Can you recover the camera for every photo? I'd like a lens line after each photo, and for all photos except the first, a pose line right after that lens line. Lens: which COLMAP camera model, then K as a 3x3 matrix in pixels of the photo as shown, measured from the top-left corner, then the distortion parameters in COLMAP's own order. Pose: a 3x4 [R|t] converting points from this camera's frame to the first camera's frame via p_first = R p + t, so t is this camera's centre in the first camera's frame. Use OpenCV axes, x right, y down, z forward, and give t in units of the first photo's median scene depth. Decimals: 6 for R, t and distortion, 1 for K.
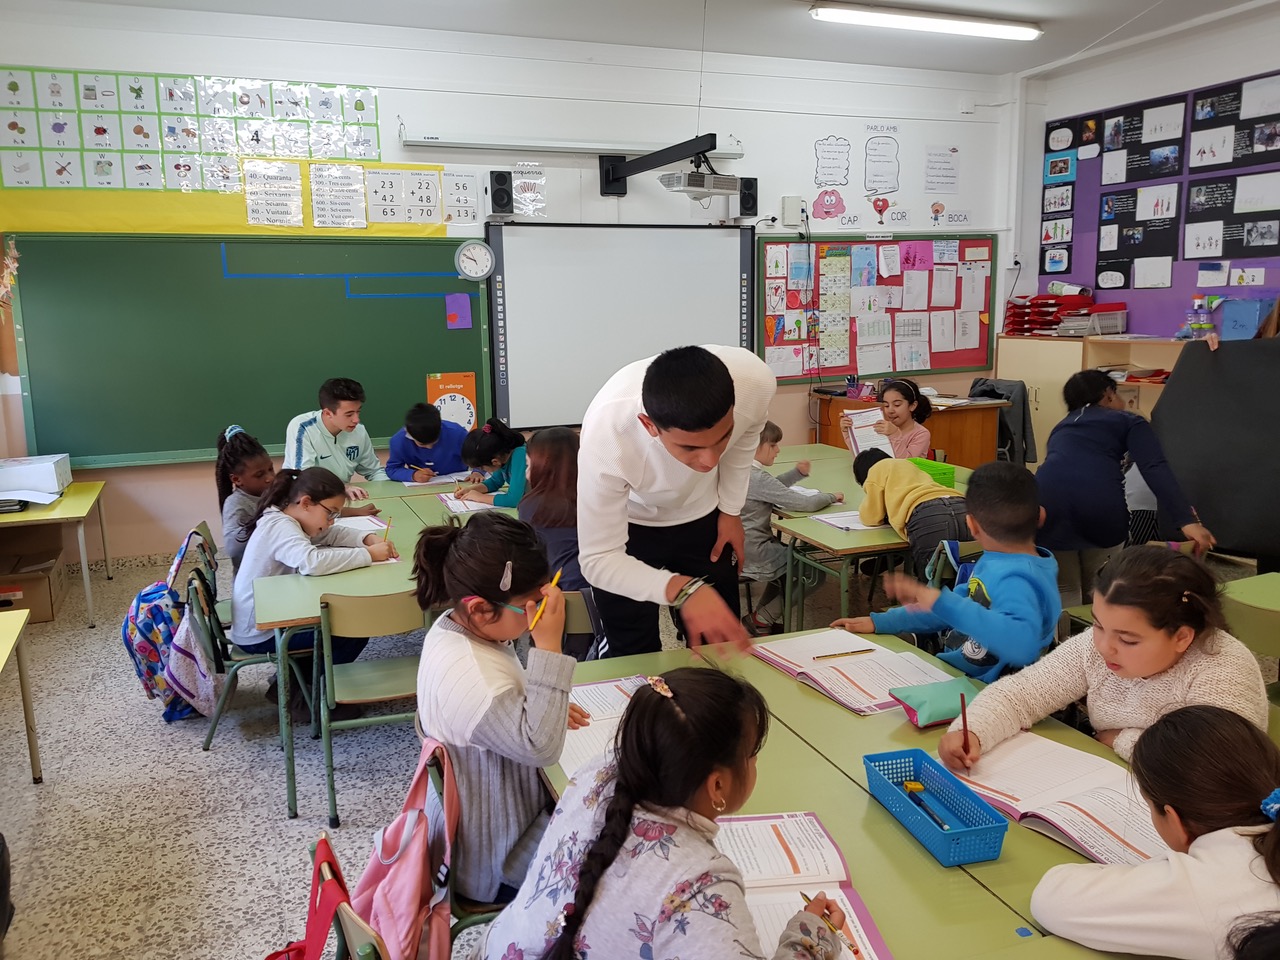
lens RADIAL K [[975.2, 0, 631.1], [0, 975.2, 472.5], [0, 0, 1]] dist [-0.000239, -0.015442]
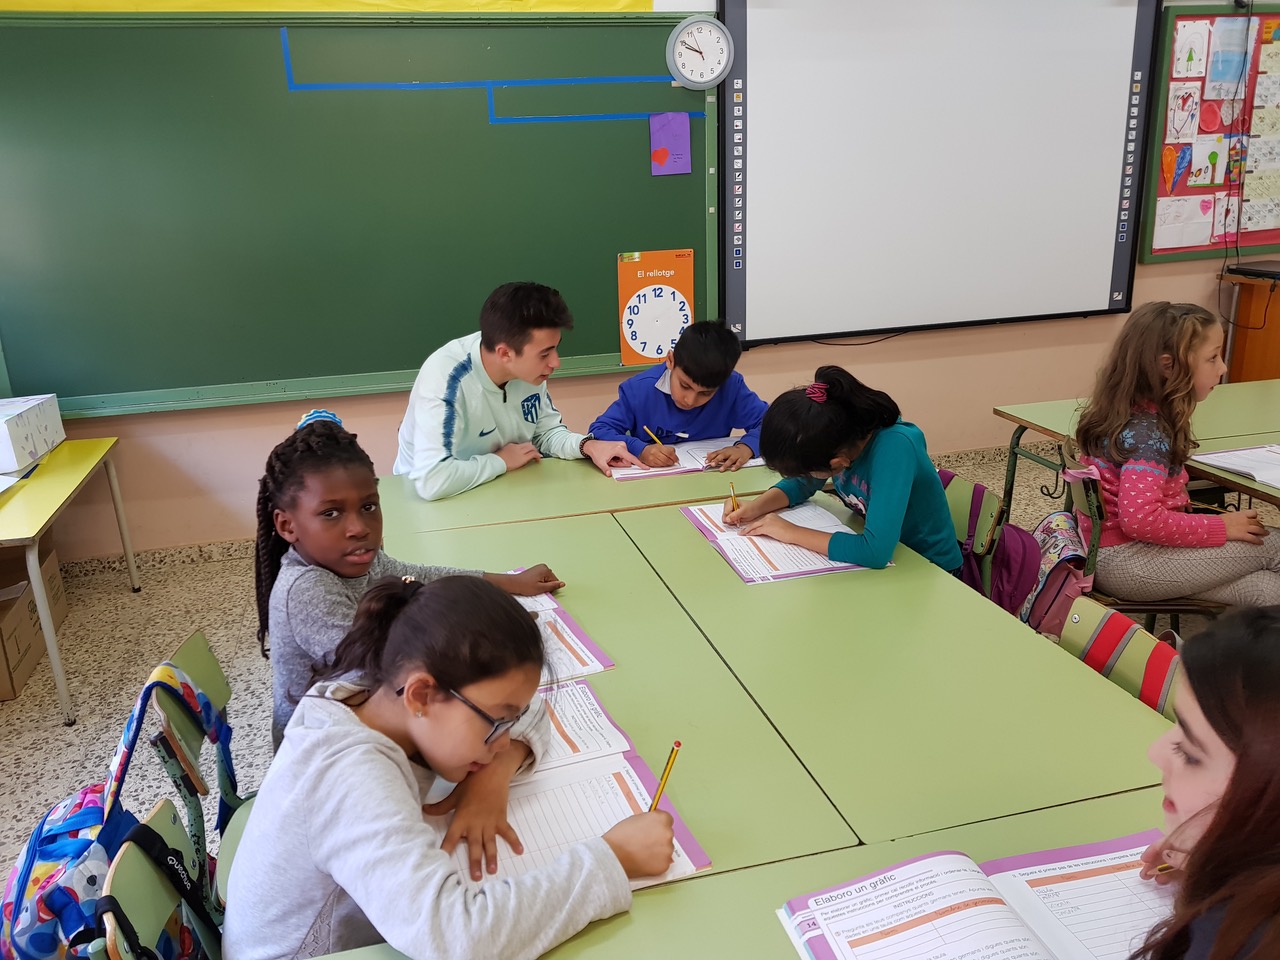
lens RADIAL K [[975.2, 0, 641.0], [0, 975.2, 472.7], [0, 0, 1]] dist [-0.000239, -0.015442]
pose [[0.993460, 0.012311, -0.113514, -0.116497], [0.002920, 0.991105, 0.133047, -0.043175], [0.114142, -0.132508, 0.984588, 0.361751]]
